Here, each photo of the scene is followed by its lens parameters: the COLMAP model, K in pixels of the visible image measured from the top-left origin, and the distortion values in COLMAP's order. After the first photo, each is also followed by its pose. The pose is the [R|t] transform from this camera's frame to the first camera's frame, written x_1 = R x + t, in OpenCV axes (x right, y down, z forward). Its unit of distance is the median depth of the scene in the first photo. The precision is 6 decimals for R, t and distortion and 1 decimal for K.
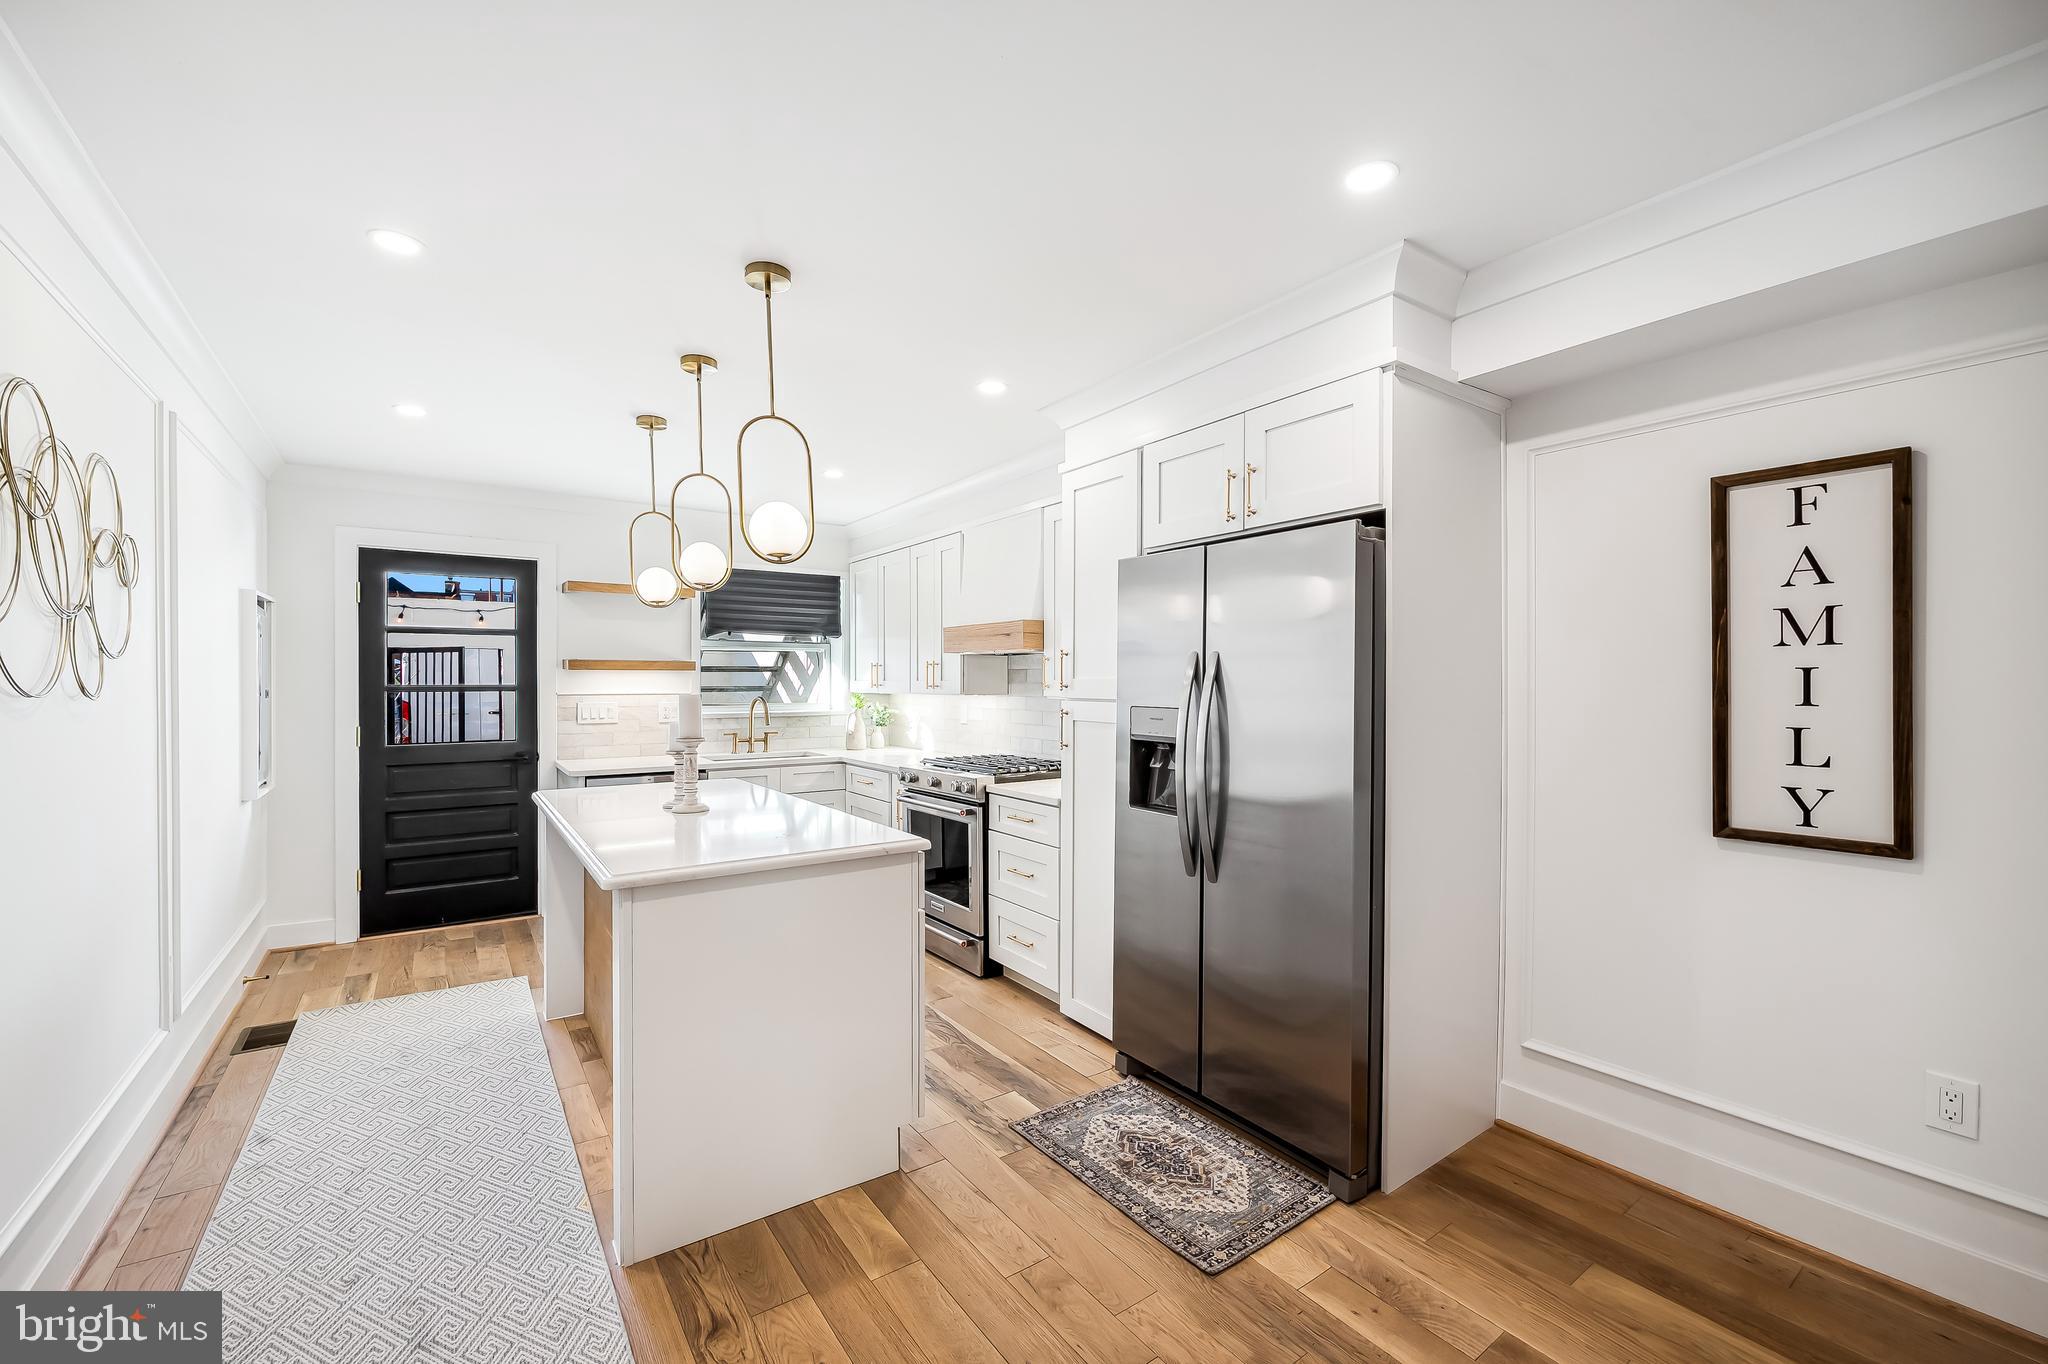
lens RADIAL K [[823.8, 0, 1033.3], [0, 823.8, 685.2], [0, 0, 1]] dist [-0.010876, 0.000164]
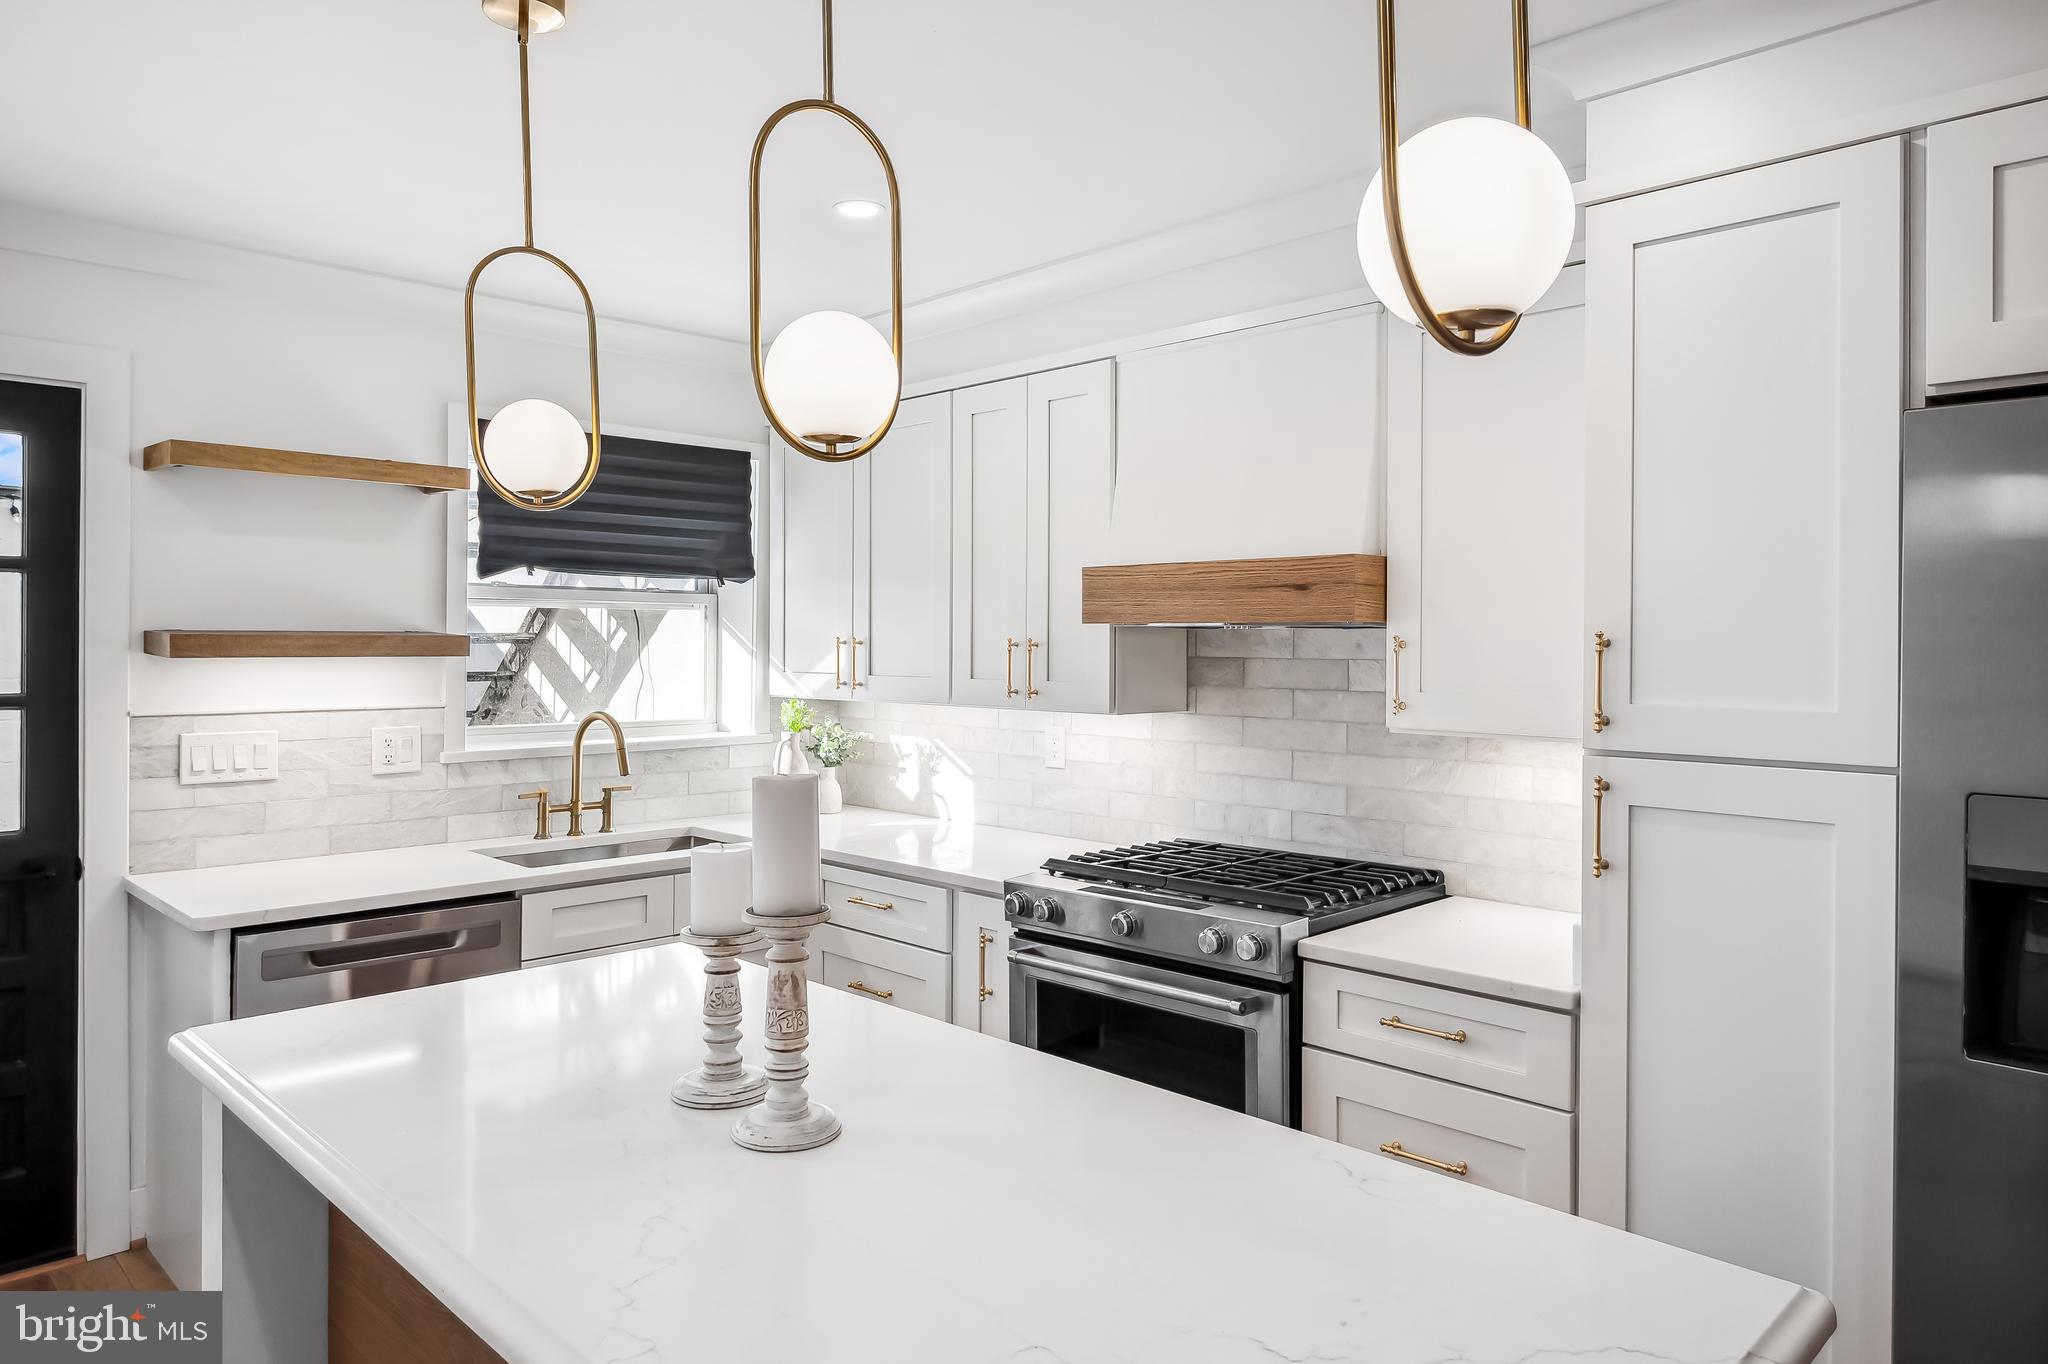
lens RADIAL K [[1303.4, 0, 1042.2], [0, 1303.4, 646.0], [0, 0, 1]] dist [-0.008308, -0.004535]
pose [[0.985337, 0.003542, 0.170582, -0.255943], [-0.003144, 0.999992, -0.002602, -0.024878], [-0.170590, 0.002027, 0.985340, 0.301267]]
